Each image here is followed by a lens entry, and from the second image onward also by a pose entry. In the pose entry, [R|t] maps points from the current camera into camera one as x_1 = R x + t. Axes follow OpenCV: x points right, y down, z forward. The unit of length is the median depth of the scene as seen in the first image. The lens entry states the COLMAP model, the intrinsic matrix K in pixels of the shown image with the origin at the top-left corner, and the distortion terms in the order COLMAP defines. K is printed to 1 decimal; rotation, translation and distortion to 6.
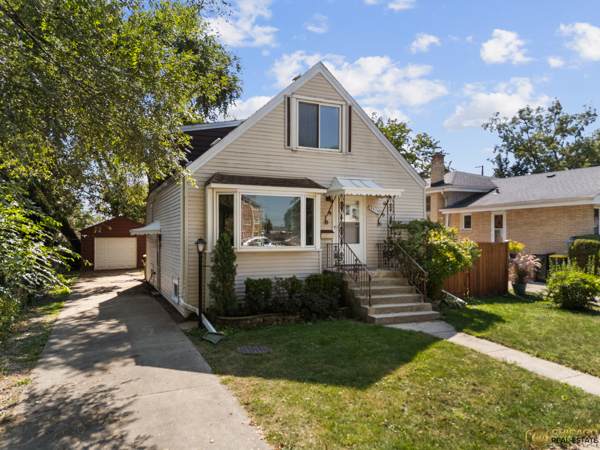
lens RADIAL K [[416.9, 0, 310.6], [0, 416.9, 226.4], [0, 0, 1]] dist [0.040320, -0.002410]
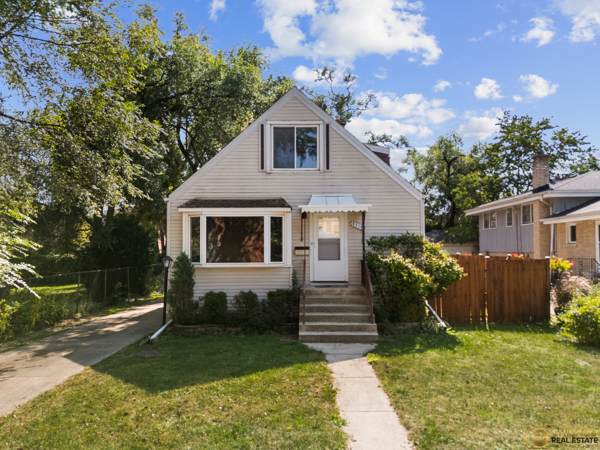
lens RADIAL K [[416.9, 0, 310.6], [0, 416.9, 226.4], [0, 0, 1]] dist [0.040320, -0.002410]
pose [[0.918010, -0.026848, -0.395648, 0.480218], [0.014038, 0.999280, -0.035238, -0.005455], [0.396310, 0.026795, 0.917726, 0.064731]]
